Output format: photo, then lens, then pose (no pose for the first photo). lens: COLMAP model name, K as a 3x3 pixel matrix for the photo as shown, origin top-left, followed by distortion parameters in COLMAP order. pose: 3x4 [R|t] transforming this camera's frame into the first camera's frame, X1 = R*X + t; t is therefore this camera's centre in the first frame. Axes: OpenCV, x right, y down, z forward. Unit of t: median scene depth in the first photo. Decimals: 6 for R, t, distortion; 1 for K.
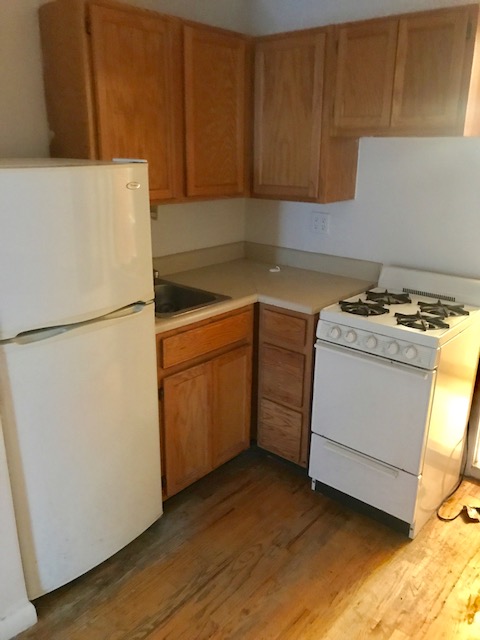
lens RADIAL K [[518.1, 0, 239.7], [0, 518.1, 308.4], [0, 0, 1]] dist [0.001945, 0.001118]
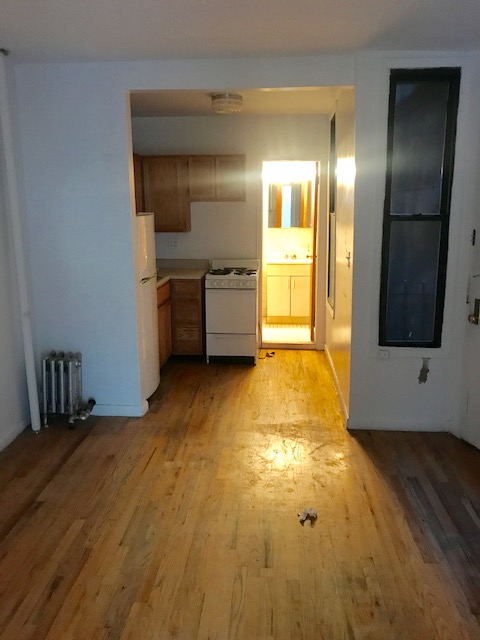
lens RADIAL K [[523.4, 0, 240.0], [0, 523.4, 320.0], [0, 0, 1]] dist [0.001334, 0.000248]
pose [[0.795453, -0.141976, 0.589150, -1.031892], [0.189973, 0.981587, -0.019950, 0.251100], [-0.575469, 0.127792, 0.807778, -0.871078]]
